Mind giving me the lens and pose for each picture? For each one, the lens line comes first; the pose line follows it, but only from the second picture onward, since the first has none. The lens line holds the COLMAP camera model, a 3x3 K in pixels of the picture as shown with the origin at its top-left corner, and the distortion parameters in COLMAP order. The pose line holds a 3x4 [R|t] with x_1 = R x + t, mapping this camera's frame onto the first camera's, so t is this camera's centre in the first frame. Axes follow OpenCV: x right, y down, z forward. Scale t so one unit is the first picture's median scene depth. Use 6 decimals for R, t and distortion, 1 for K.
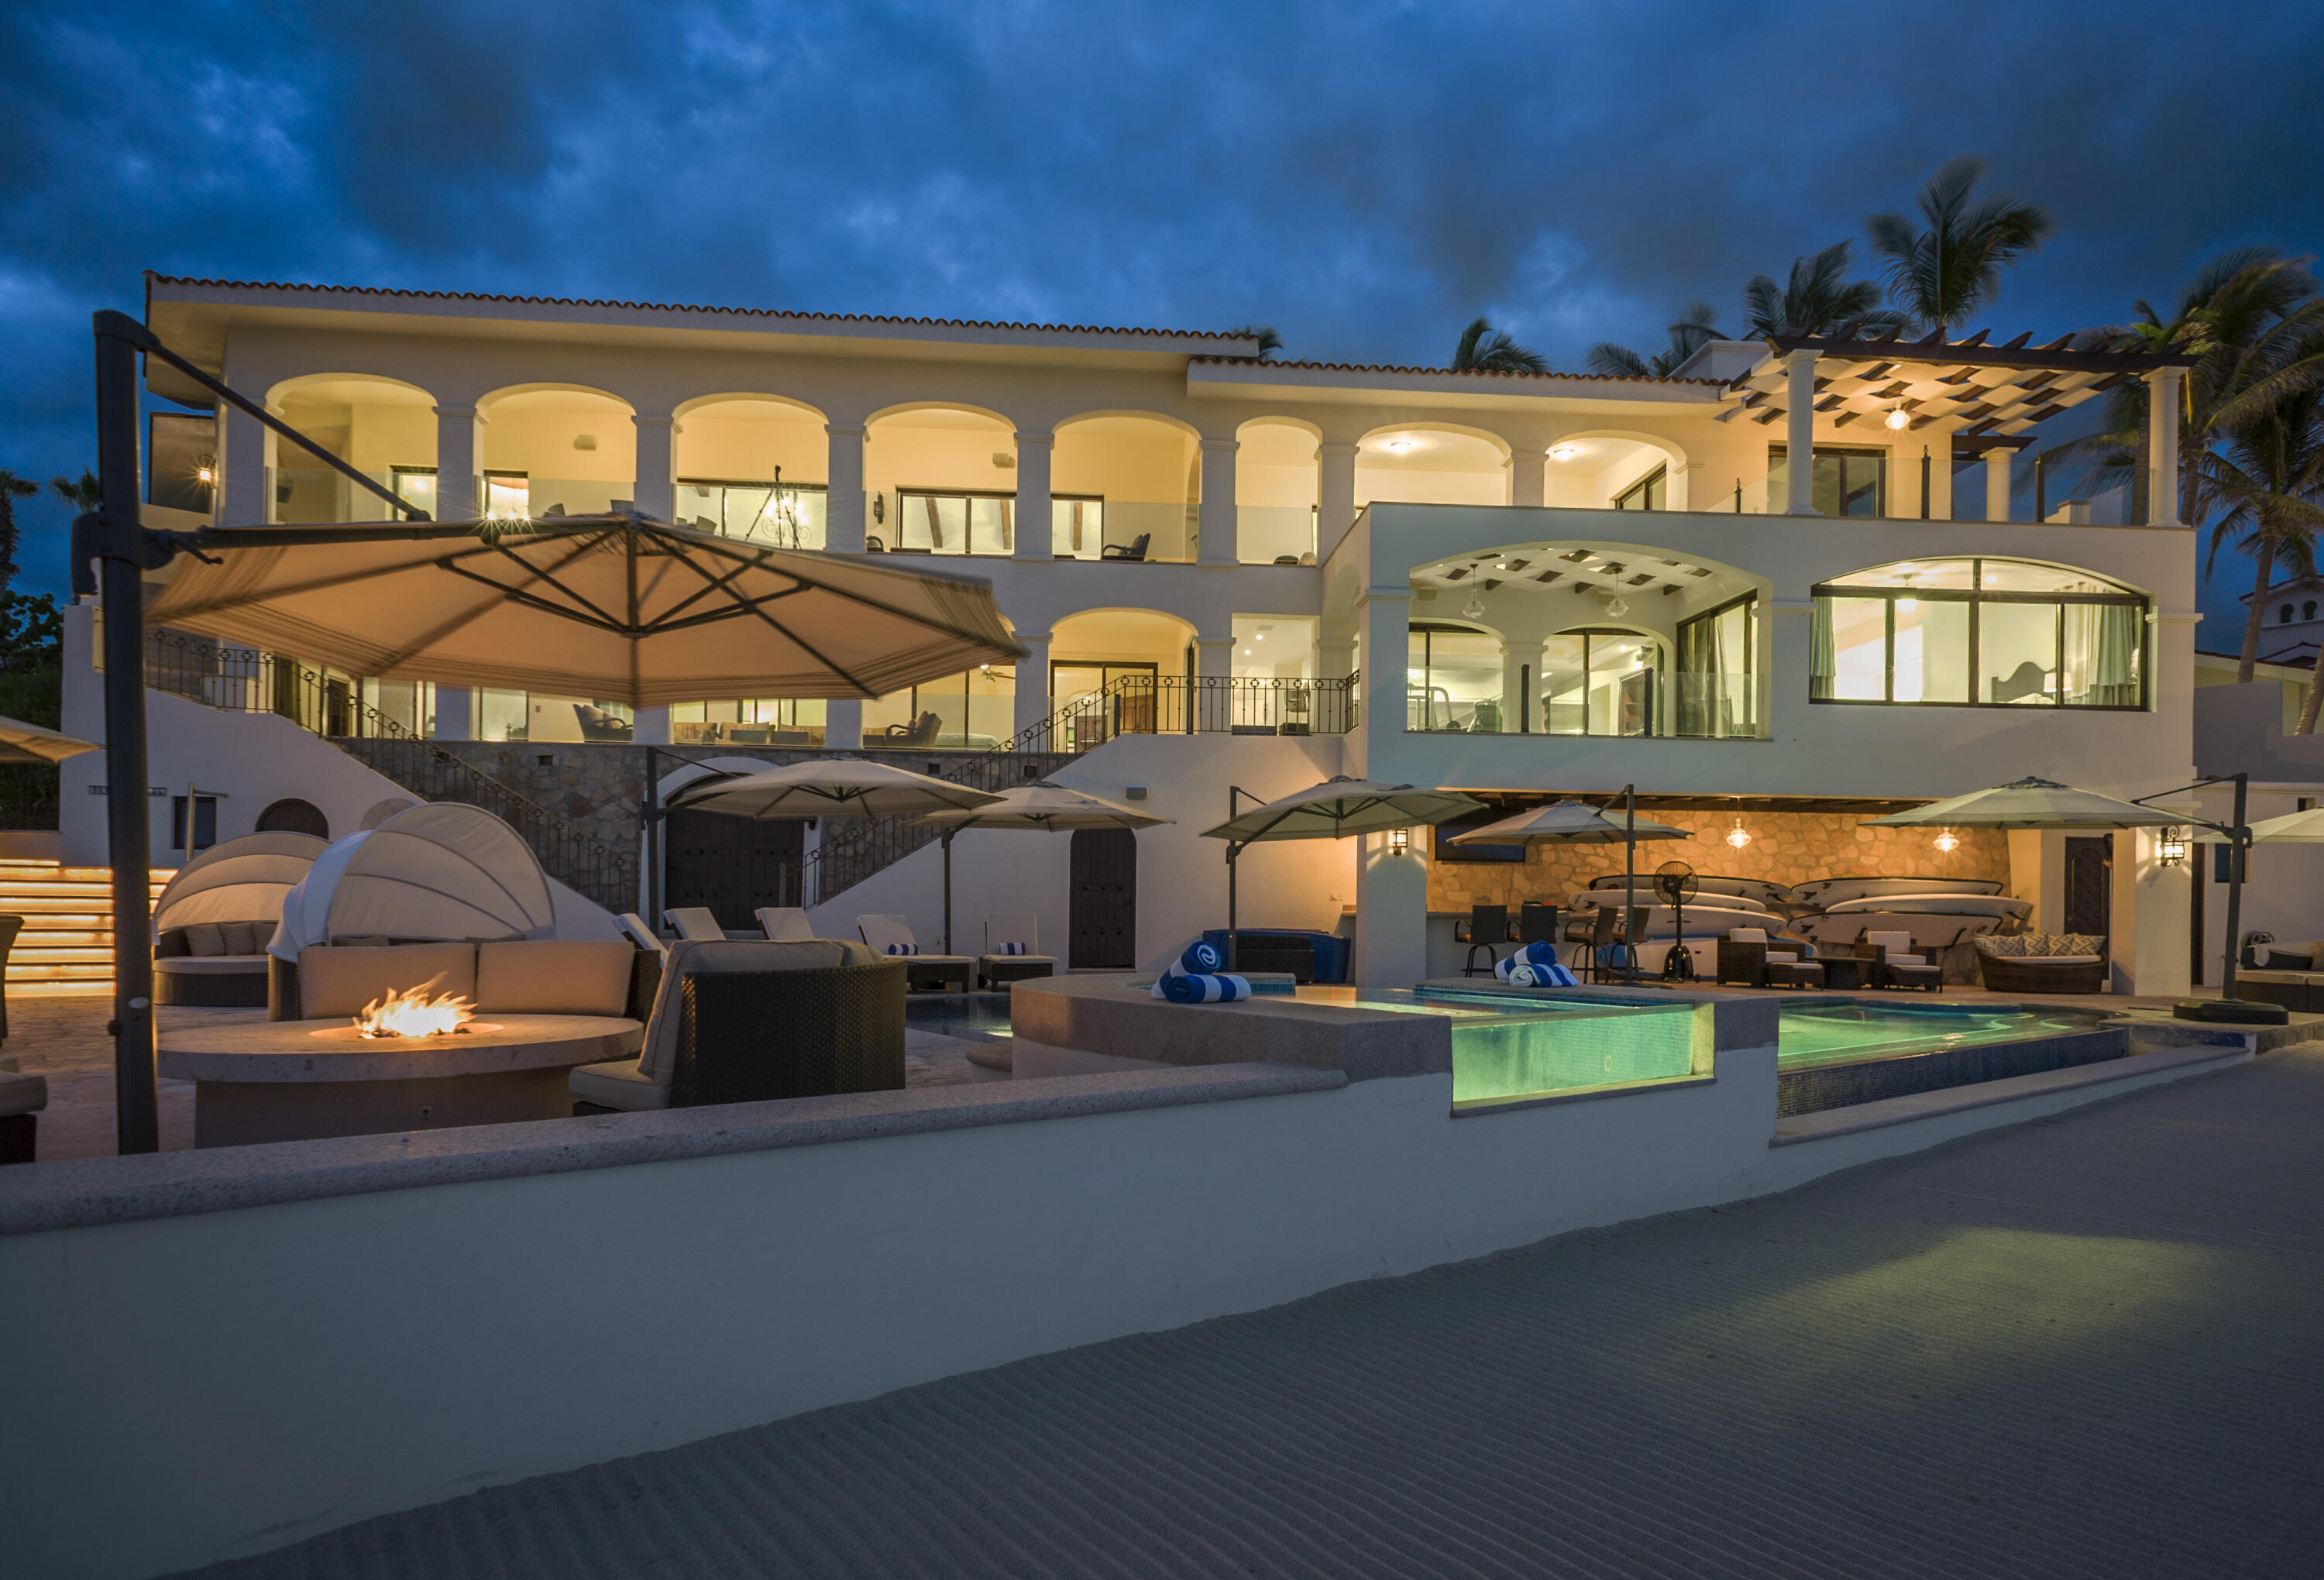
lens RADIAL K [[1363.3, 0, 1098.2], [0, 1363.3, 899.4], [0, 0, 1]] dist [0.013568, -0.002821]
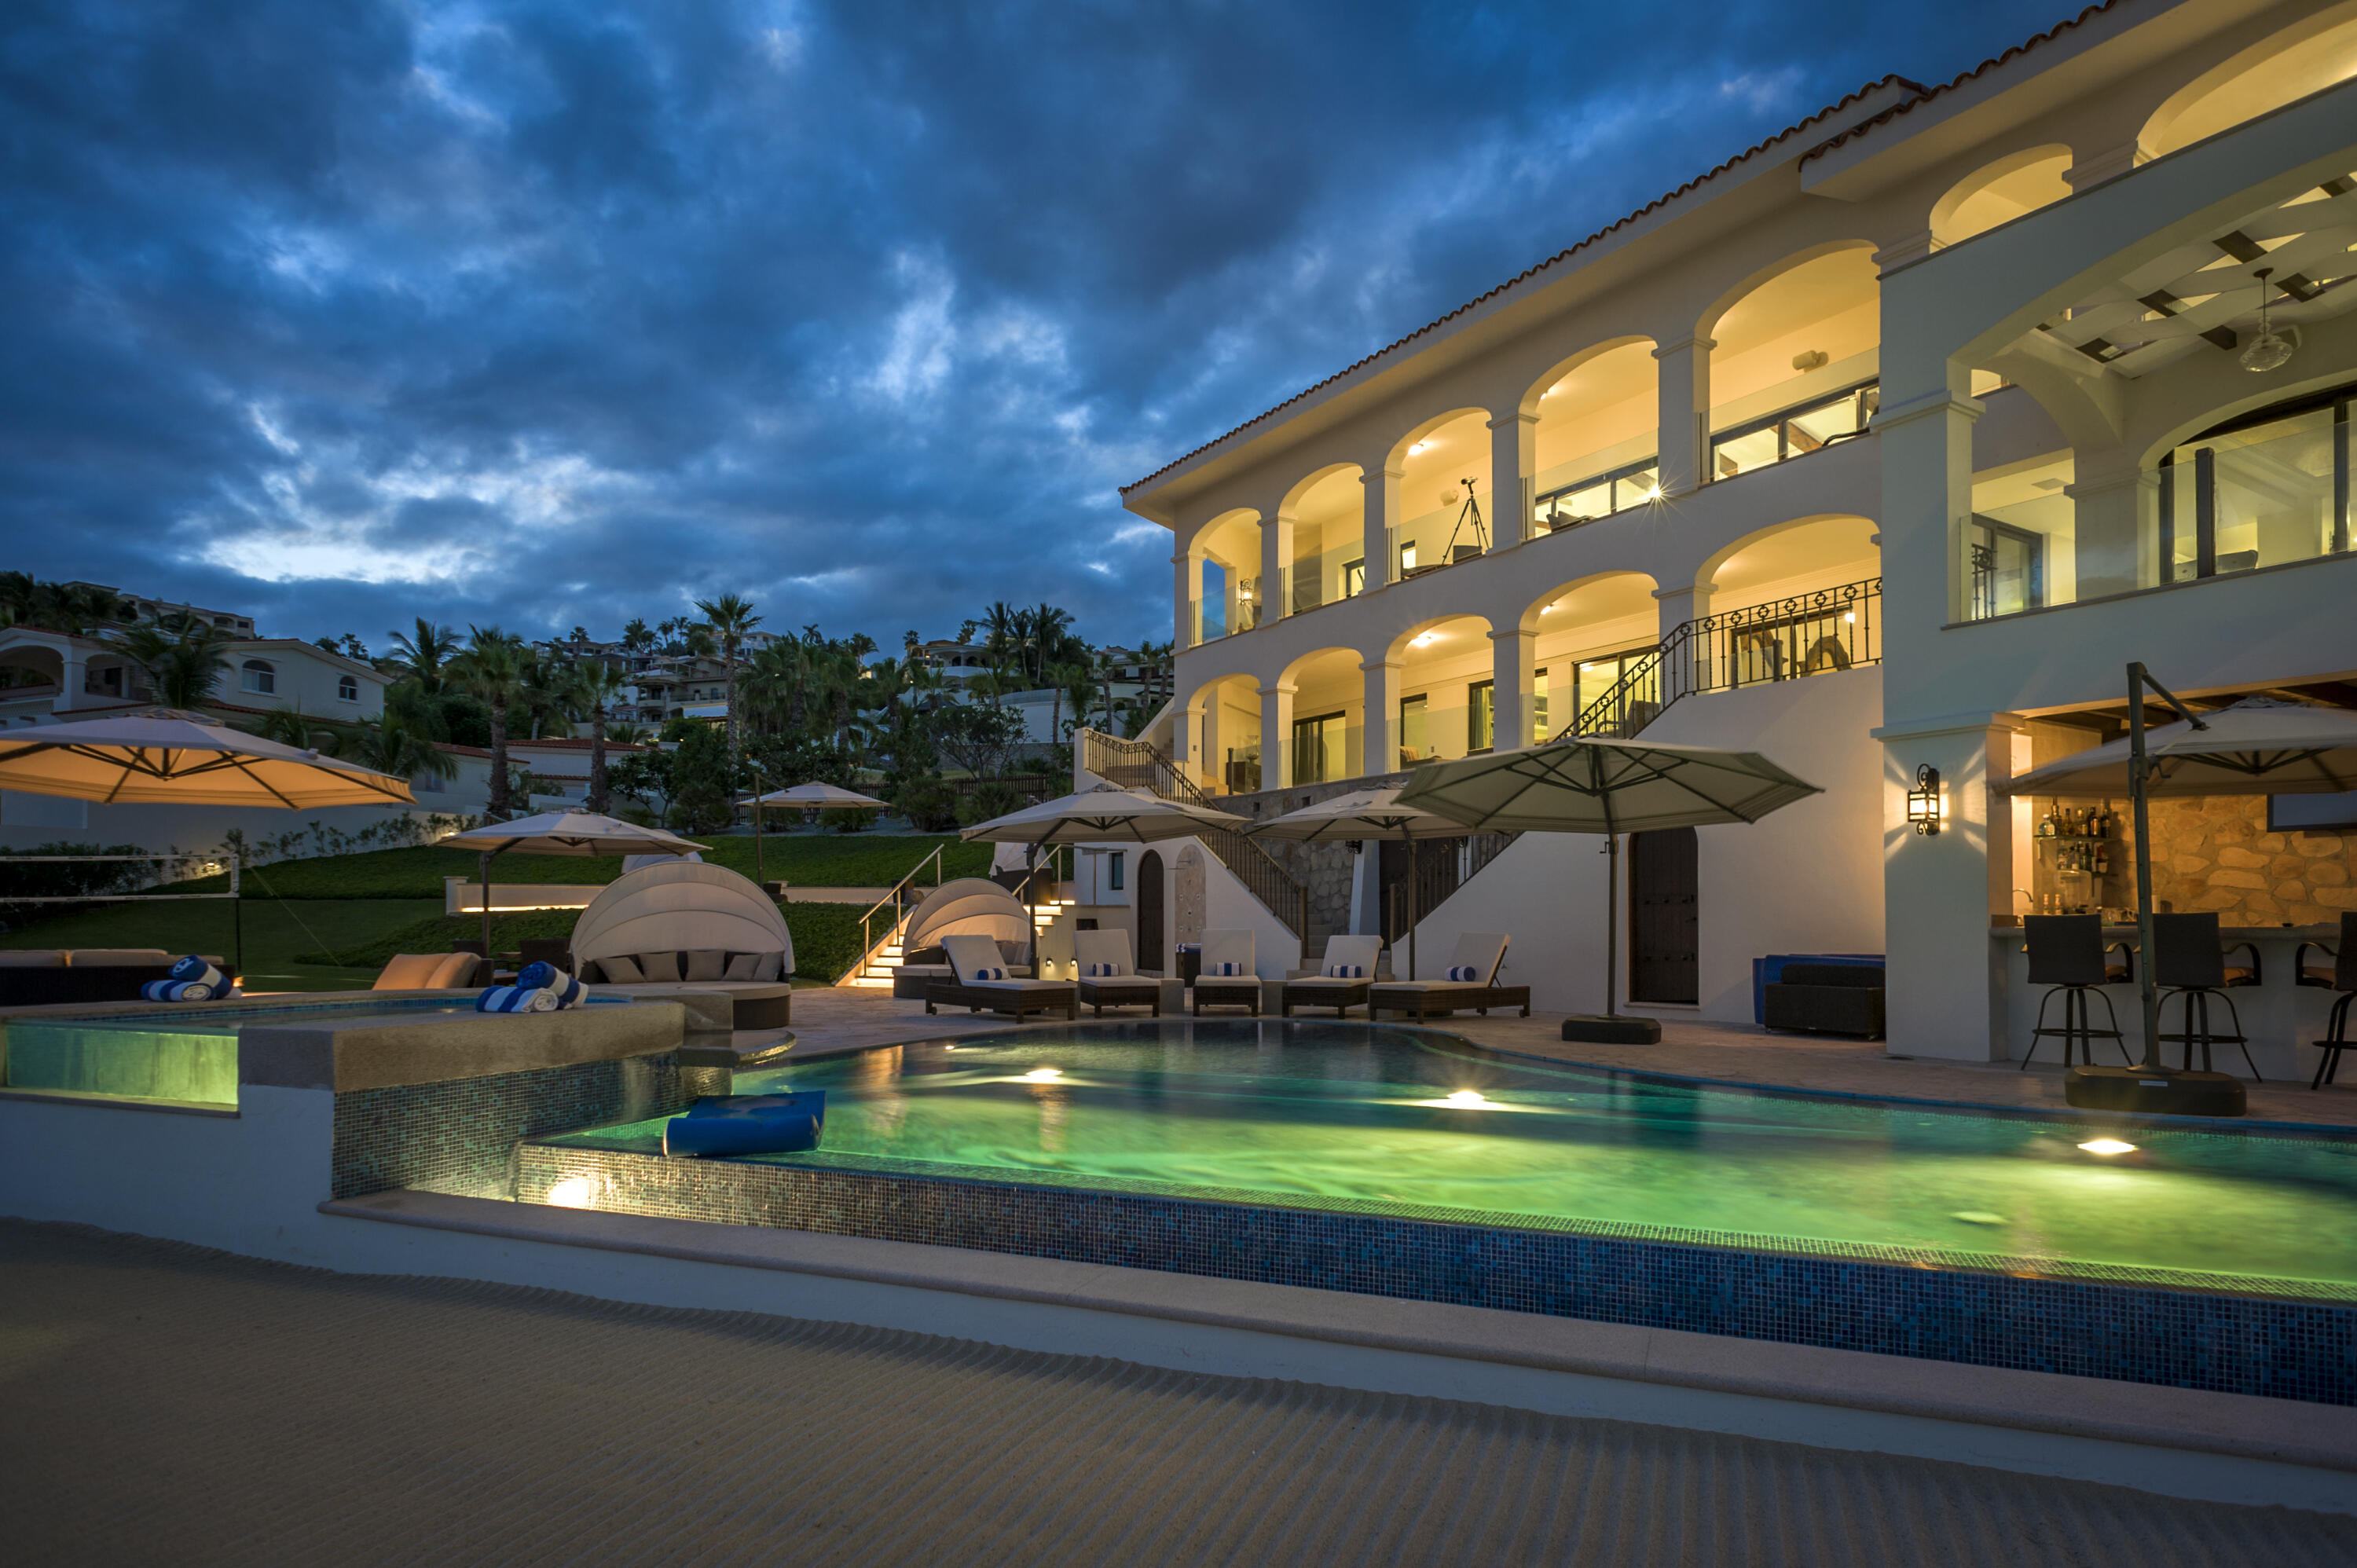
lens RADIAL K [[1327.1, 0, 1207.1], [0, 1327.1, 910.3], [0, 0, 1]] dist [0.015474, -0.002165]
pose [[0.487447, -0.019697, -0.872931, 0.522112], [0.011299, 0.999804, -0.016251, 0.006903], [0.873080, -0.001942, 0.487574, 0.382466]]
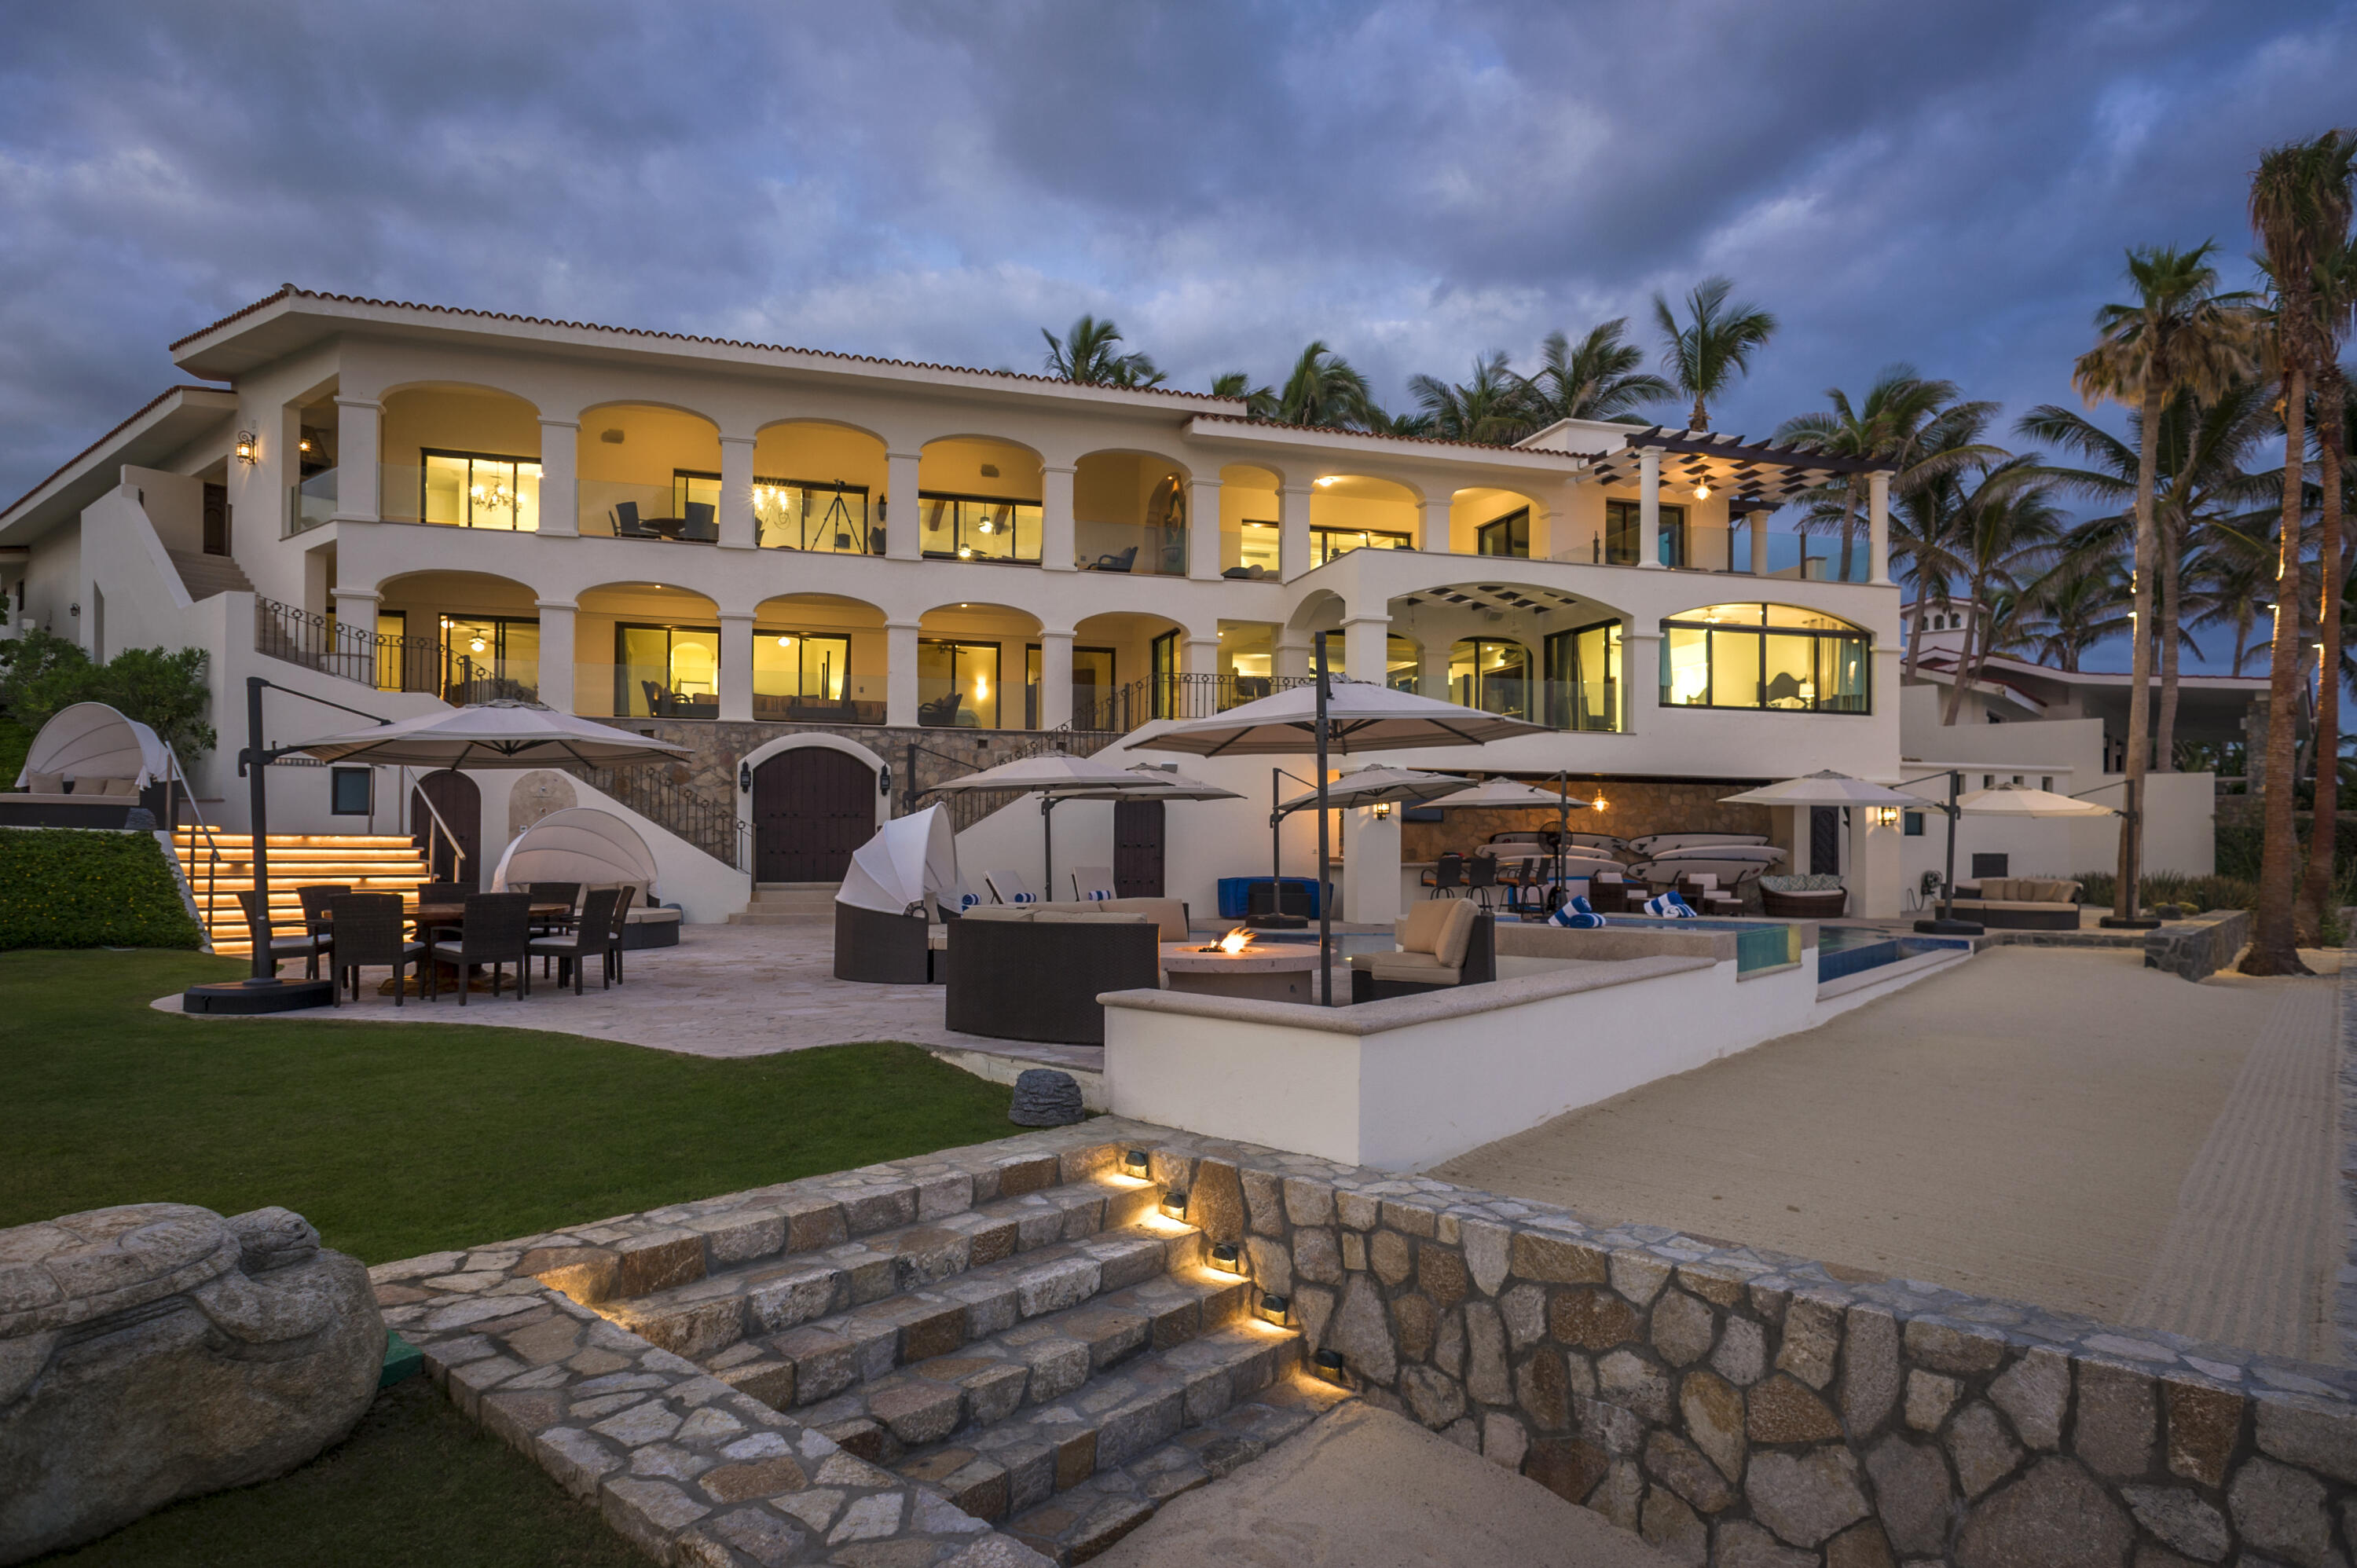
lens RADIAL K [[1327.1, 0, 1175.4], [0, 1327.1, 820.7], [0, 0, 1]] dist [0.015474, -0.002165]
pose [[0.977117, -0.001033, 0.212702, -0.205211], [0.004130, 0.999892, -0.014112, -0.012451], [-0.212664, 0.014668, 0.977015, -0.164895]]
